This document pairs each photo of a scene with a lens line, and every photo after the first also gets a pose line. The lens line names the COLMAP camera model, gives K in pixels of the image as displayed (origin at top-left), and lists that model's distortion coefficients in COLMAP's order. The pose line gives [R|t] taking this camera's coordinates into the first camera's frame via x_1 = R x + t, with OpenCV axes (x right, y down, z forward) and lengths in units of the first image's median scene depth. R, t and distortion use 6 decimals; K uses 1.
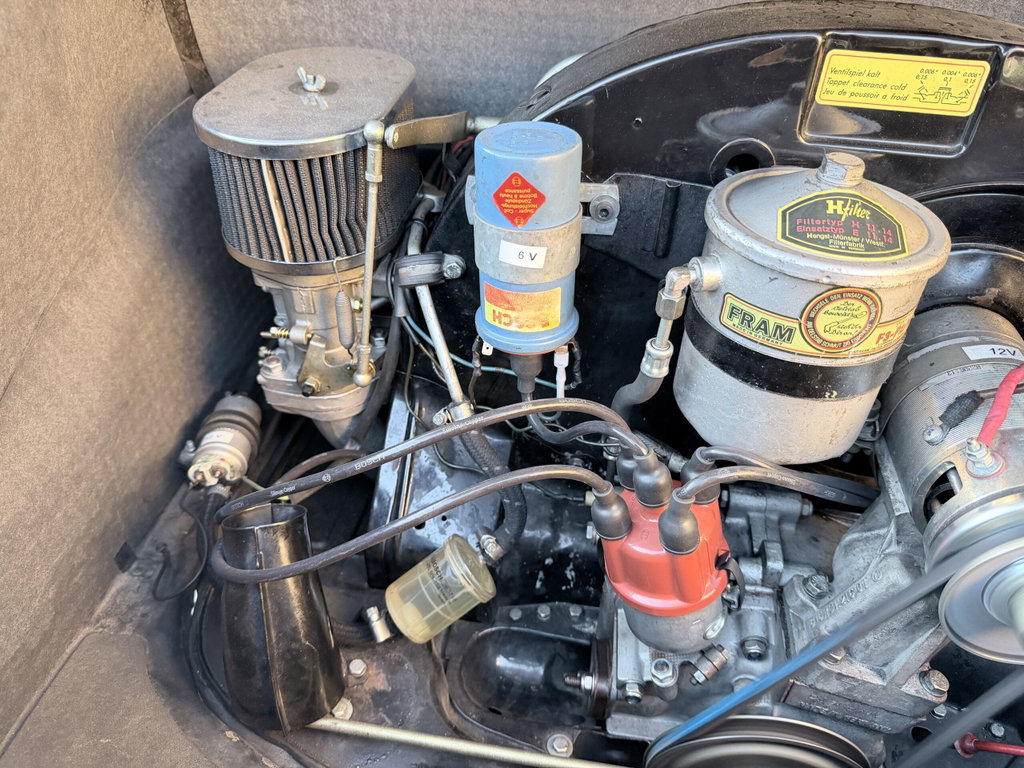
lens RADIAL K [[741.6, 0, 505.7], [0, 741.6, 388.6], [0, 0, 1]] dist [0.072428, -0.137990]
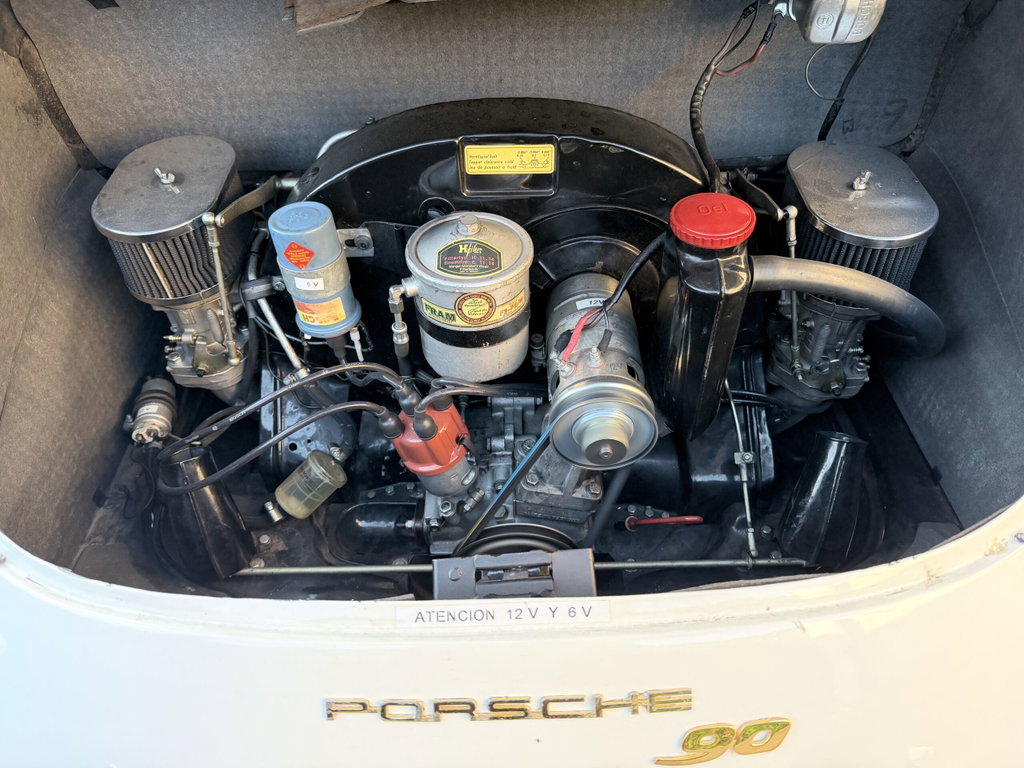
lens RADIAL K [[739.0, 0, 515.0], [0, 739.0, 385.2], [0, 0, 1]] dist [0.060826, -0.100623]
pose [[0.985931, -0.143468, 0.085774, 0.246554], [0.132259, 0.983360, 0.124545, -0.081769], [-0.102215, -0.111449, 0.988499, -0.610484]]
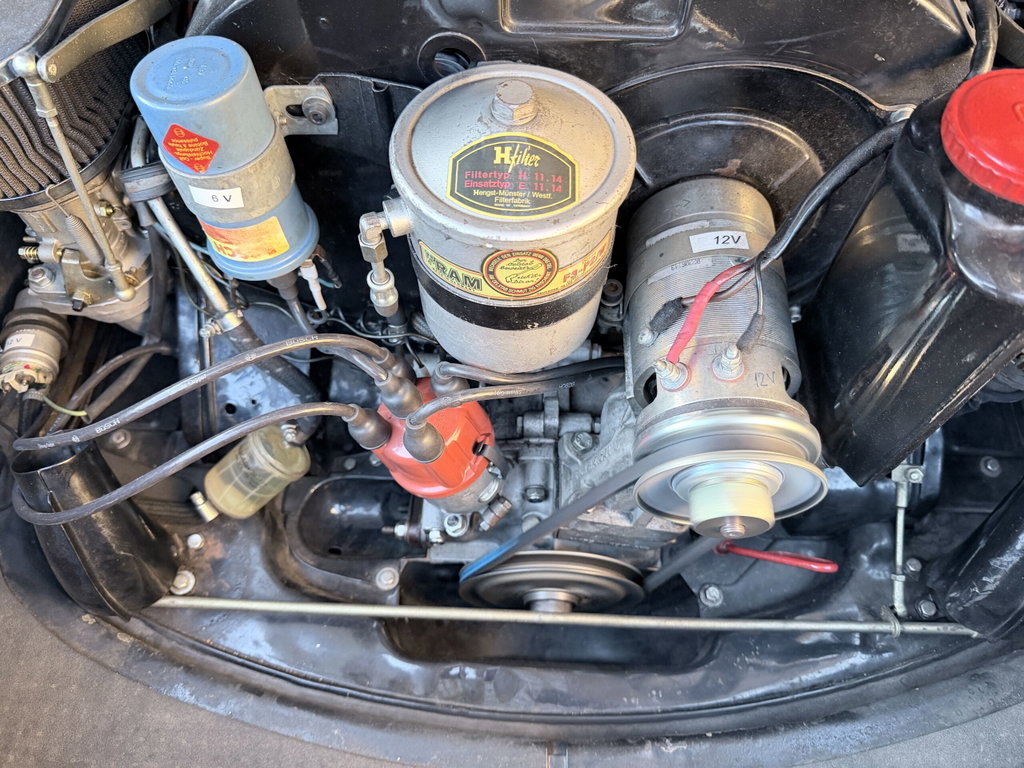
lens RADIAL K [[741.6, 0, 505.7], [0, 741.6, 388.6], [0, 0, 1]] dist [0.072428, -0.137990]
pose [[0.993246, -0.111382, 0.032500, 0.260755], [0.091624, 0.924799, 0.369258, -0.218072], [-0.071185, -0.363787, 0.928758, 0.009185]]
